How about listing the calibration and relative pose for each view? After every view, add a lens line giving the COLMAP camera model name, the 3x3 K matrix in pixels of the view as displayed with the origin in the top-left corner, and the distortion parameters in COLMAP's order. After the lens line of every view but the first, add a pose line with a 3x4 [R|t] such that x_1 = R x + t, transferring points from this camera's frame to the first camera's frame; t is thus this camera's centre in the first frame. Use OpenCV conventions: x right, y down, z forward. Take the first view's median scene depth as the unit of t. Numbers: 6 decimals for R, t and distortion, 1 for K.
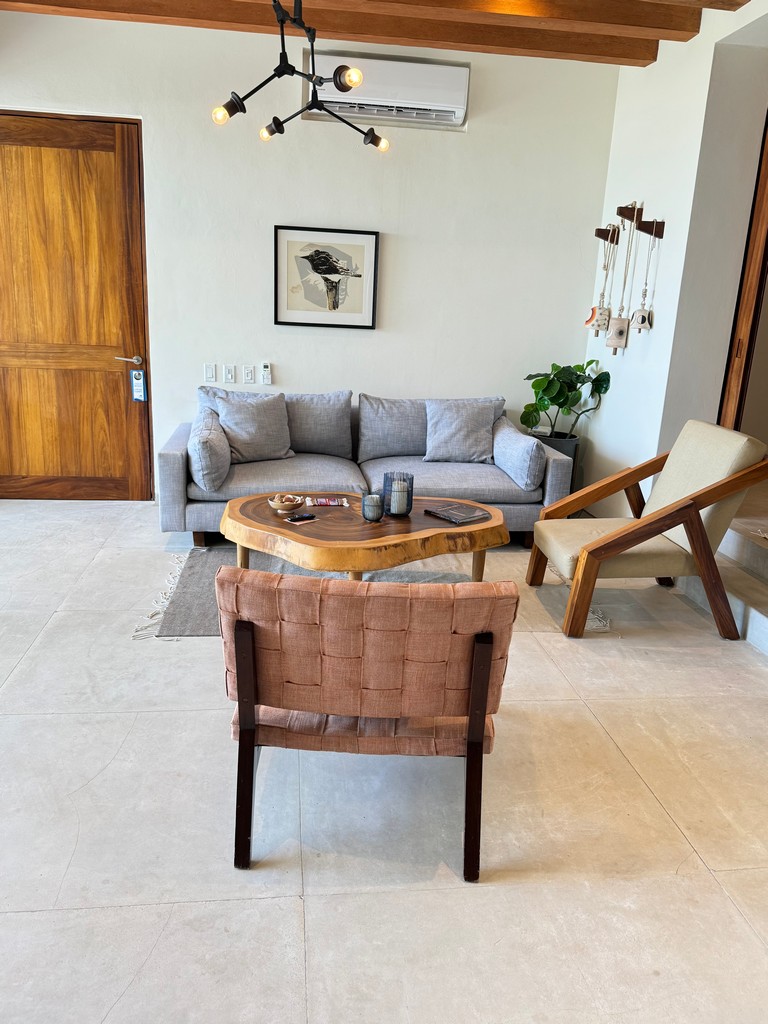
lens RADIAL K [[775.6, 0, 384.0], [0, 775.6, 509.8], [0, 0, 1]] dist [0.099865, -0.152870]
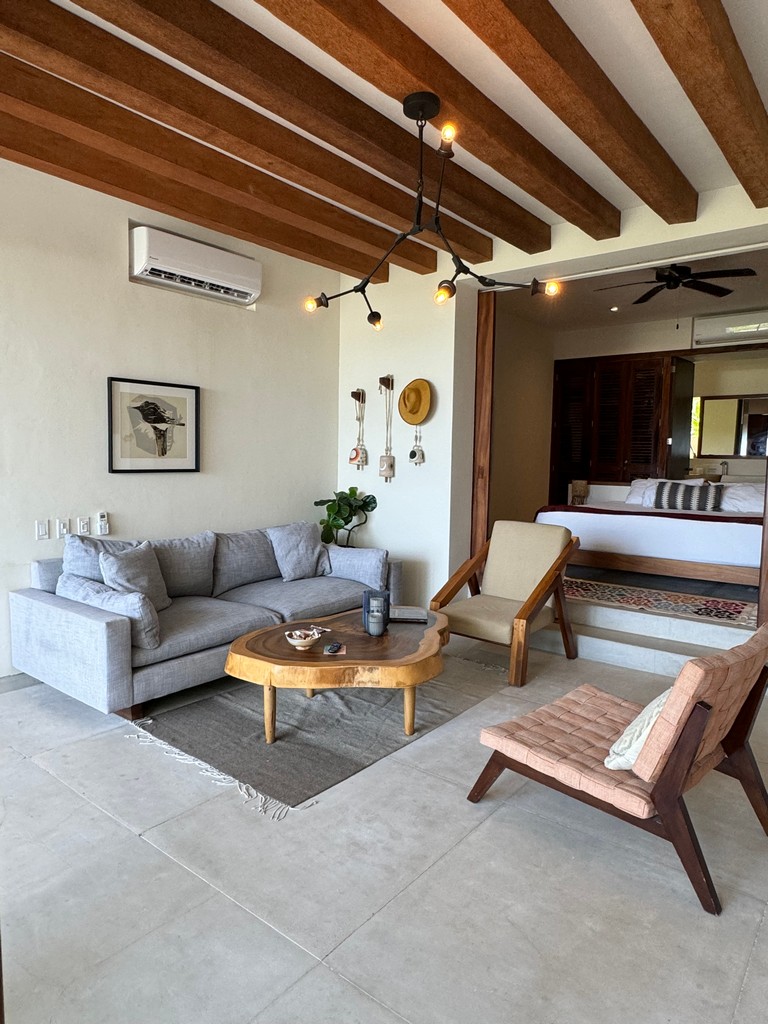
lens RADIAL K [[650.0, 0, 381.5], [0, 650.0, 508.7], [0, 0, 1]] dist [-0.006451, 0.004730]
pose [[0.714502, -0.090833, 0.693712, -0.511359], [0.197366, 0.977434, -0.075298, -0.074293], [-0.671218, 0.190716, 0.716306, 0.227636]]
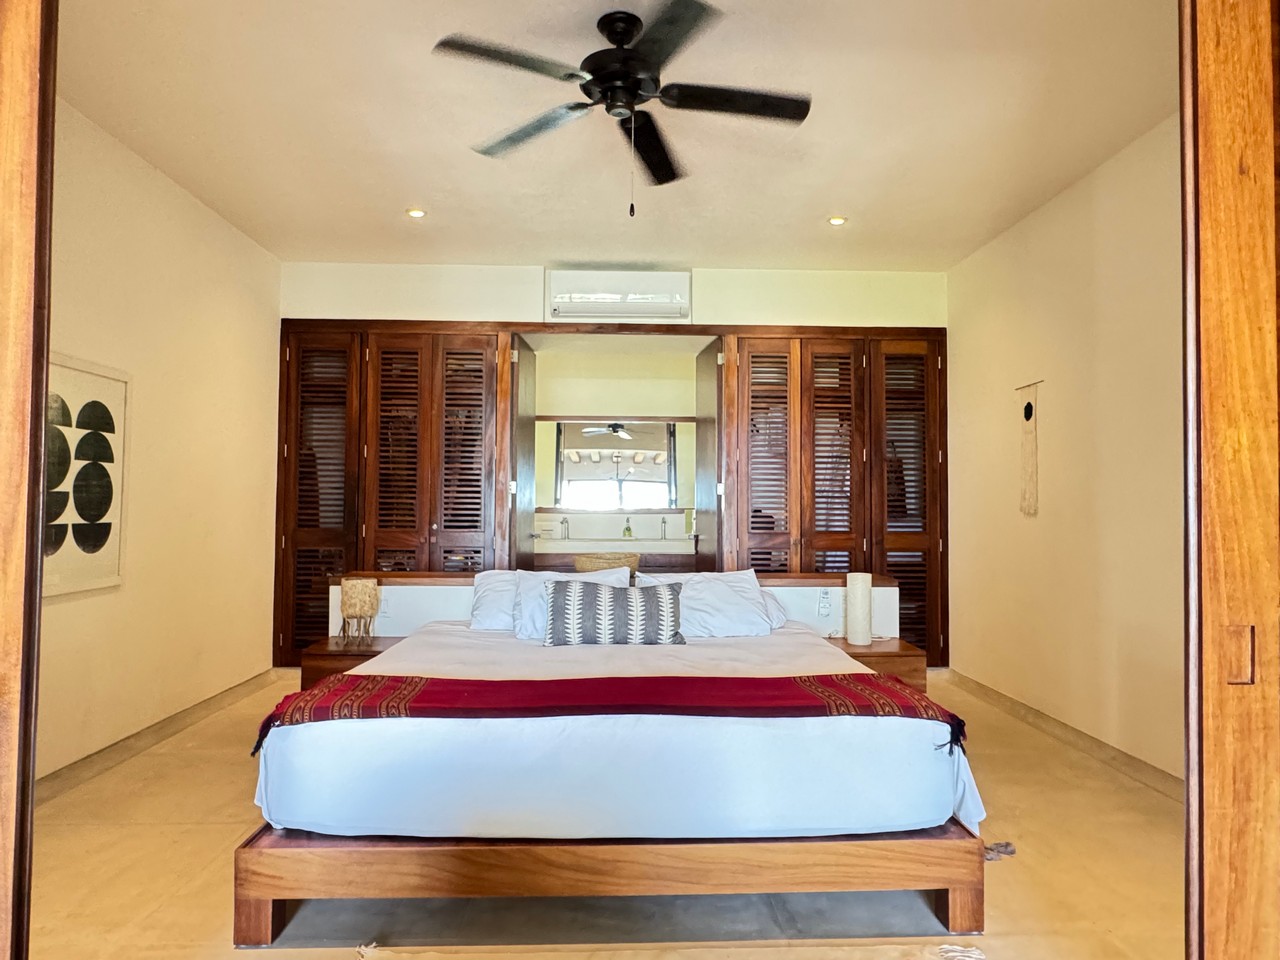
lens RADIAL K [[790.7, 0, 635.4], [0, 790.7, 483.4], [0, 0, 1]] dist [-0.006689, 0.007787]
pose [[0.090851, -0.018390, 0.995695, 0.163574], [0.255645, 0.966755, -0.005470, -0.187017], [-0.962492, 0.255041, 0.092532, 0.656352]]
